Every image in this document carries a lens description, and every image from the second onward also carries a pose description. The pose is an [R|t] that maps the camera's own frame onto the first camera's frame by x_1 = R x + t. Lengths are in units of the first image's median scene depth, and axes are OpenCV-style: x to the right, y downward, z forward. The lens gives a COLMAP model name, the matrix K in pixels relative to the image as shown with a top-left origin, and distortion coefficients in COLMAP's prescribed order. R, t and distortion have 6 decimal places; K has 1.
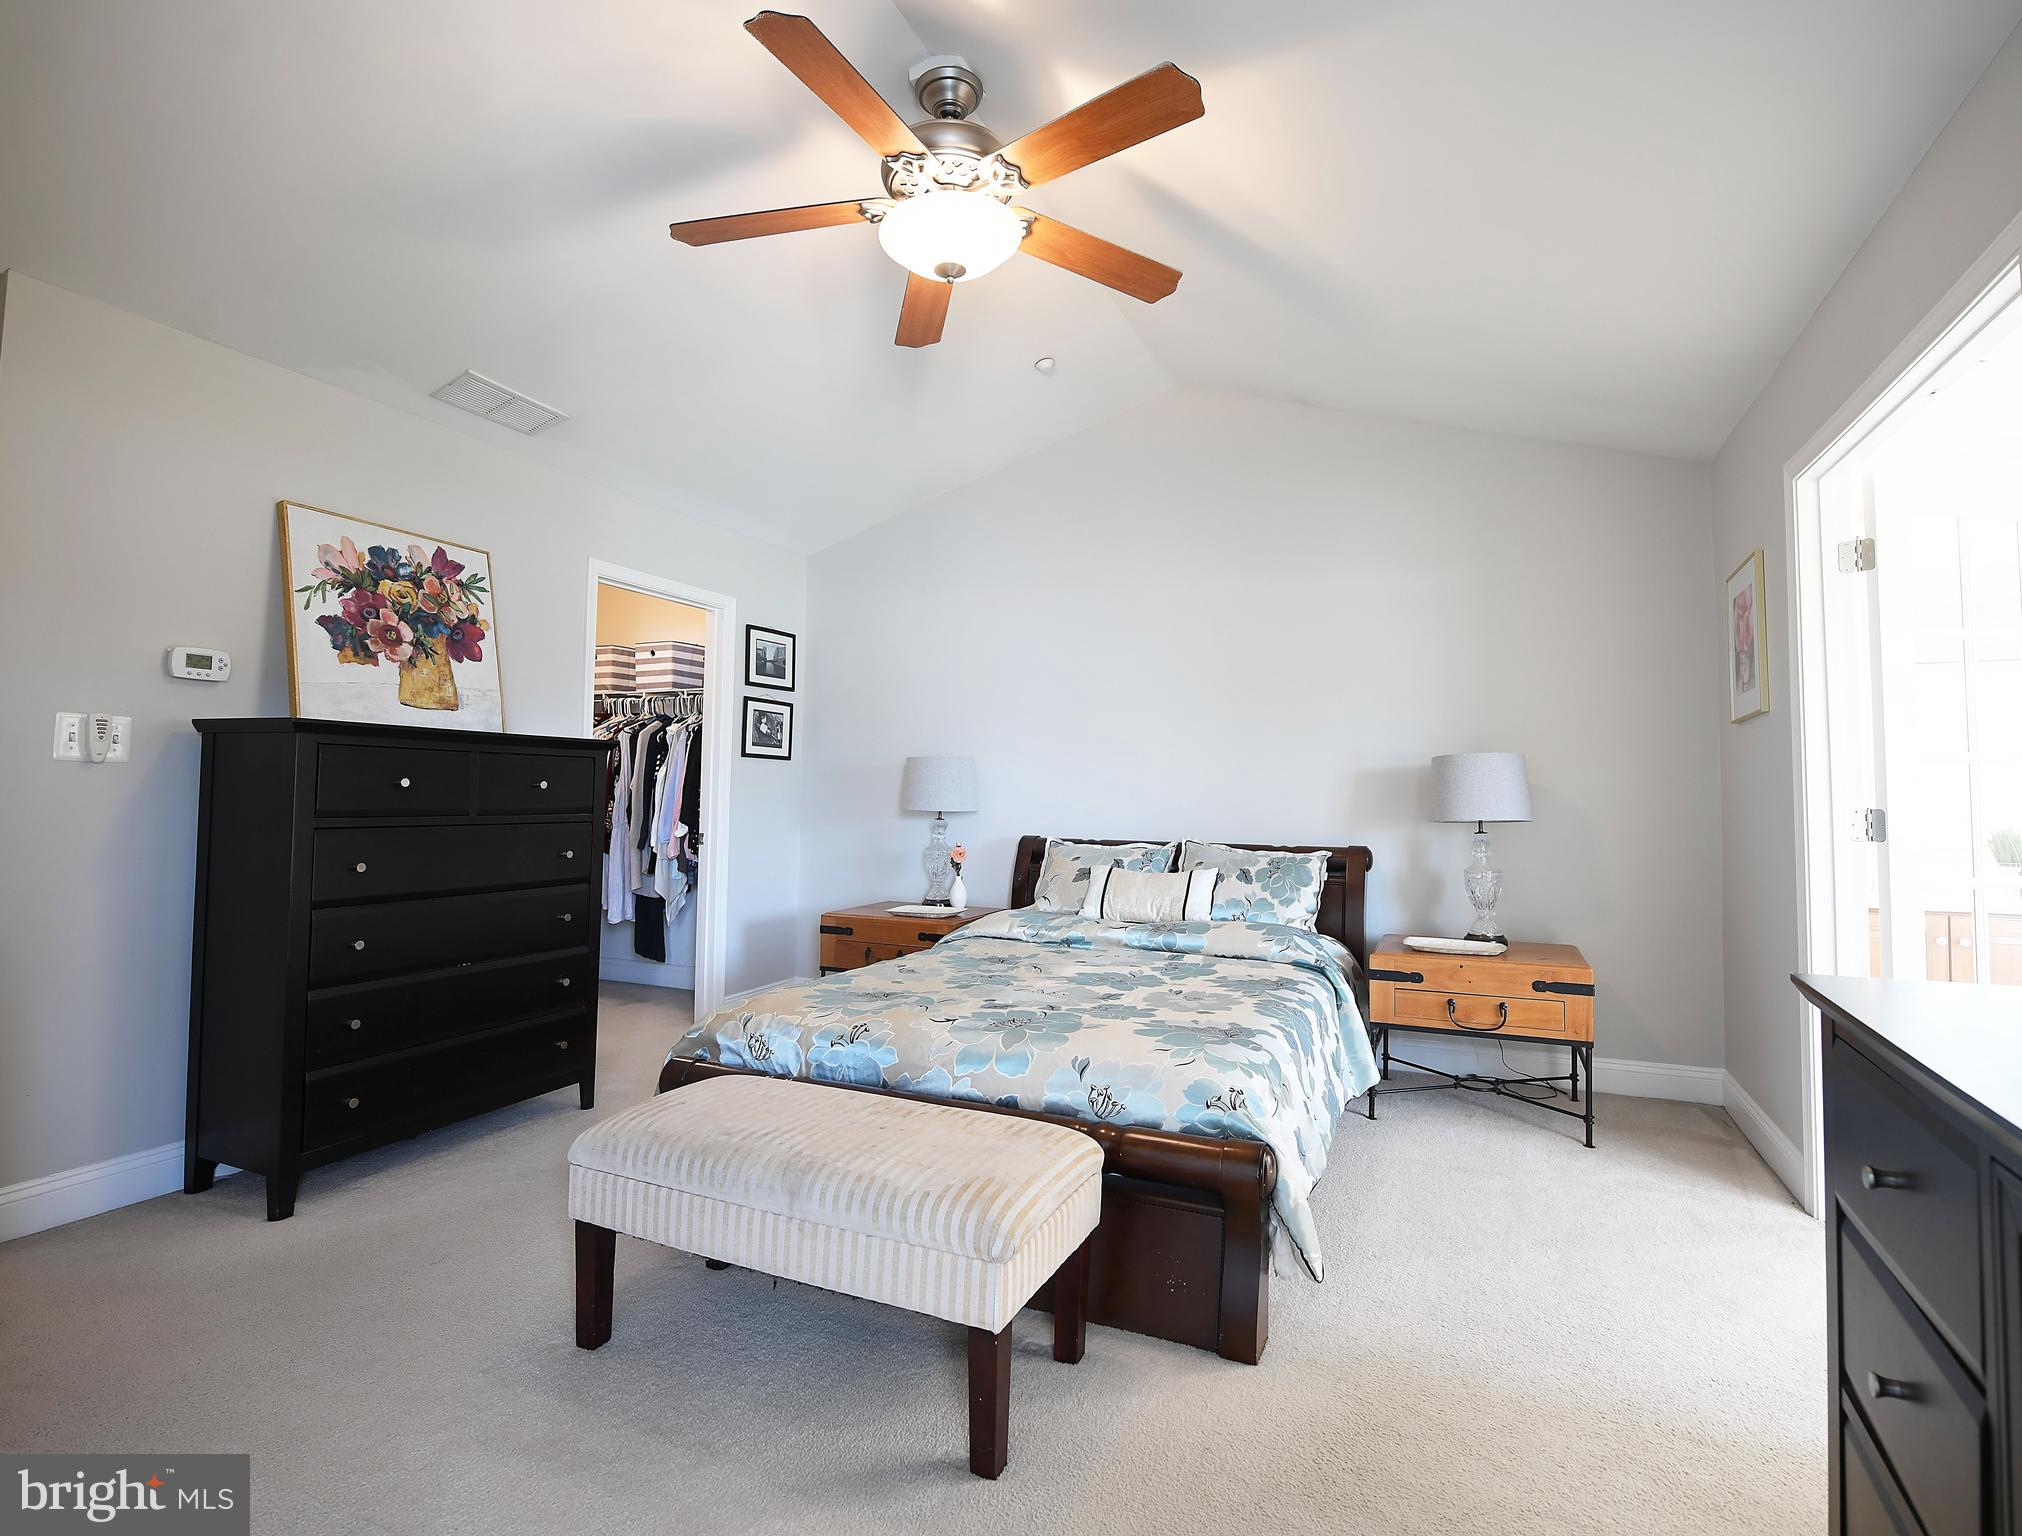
lens RADIAL K [[976.1, 0, 1011.0], [0, 976.1, 768.0], [0, 0, 1]] dist [-0.000751, -0.000138]
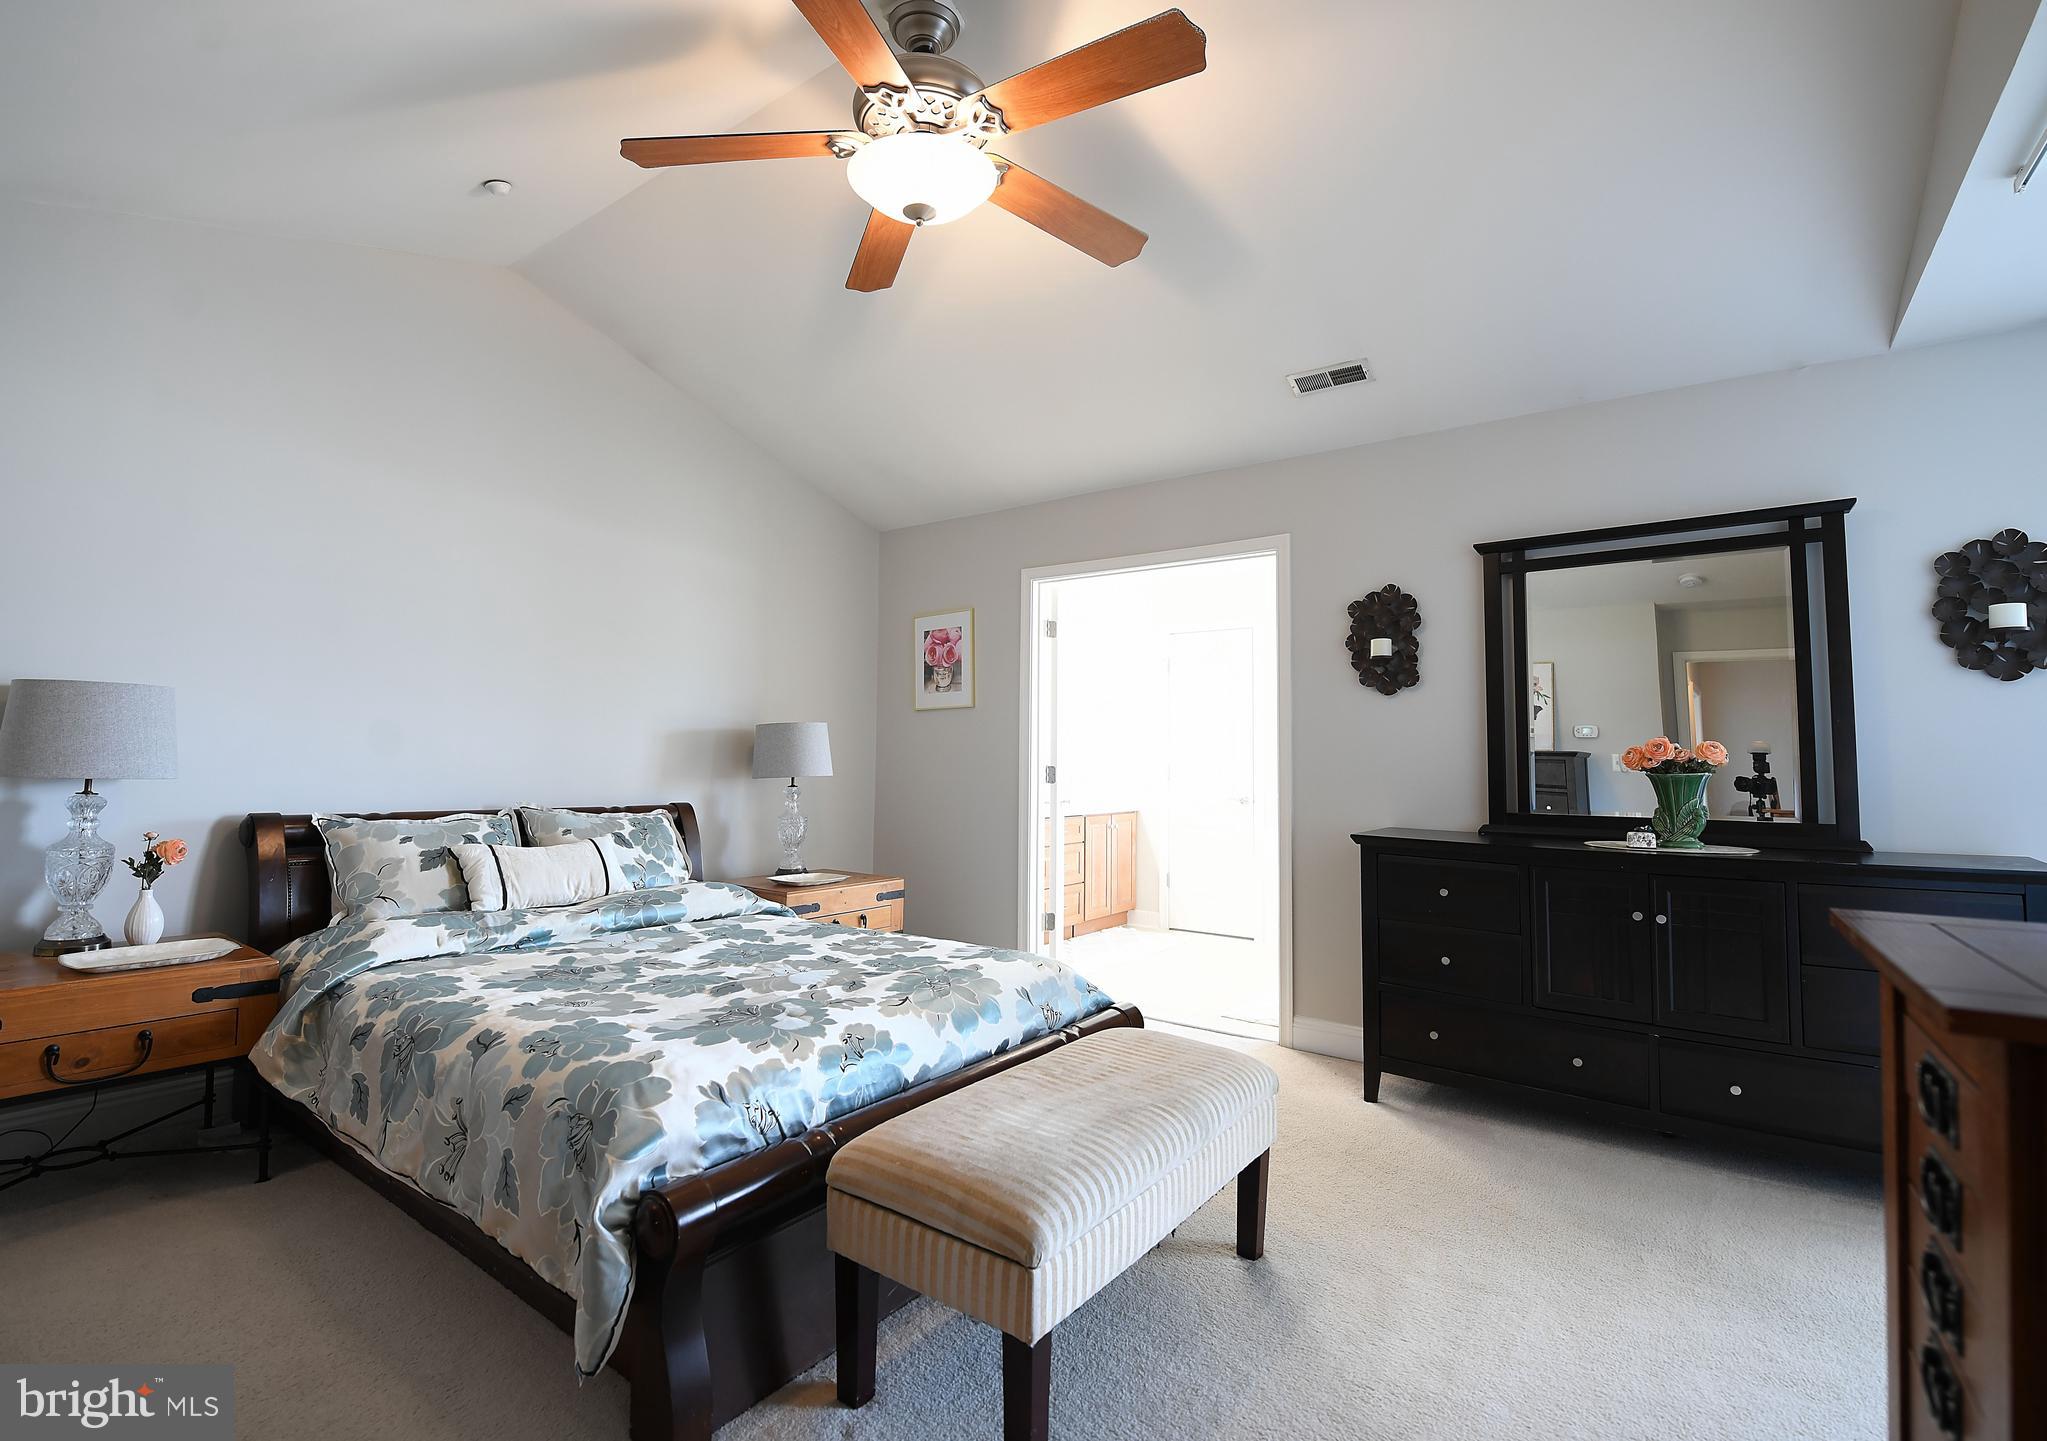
lens RADIAL K [[943.4, 0, 1023.5], [0, 943.4, 720.5], [0, 0, 1]] dist [-0.001036, -0.000126]
pose [[0.190452, 0.041854, 0.980804, -0.640972], [-0.035031, 0.998744, -0.035817, 0.016469], [-0.981071, -0.027537, 0.191679, 0.501355]]
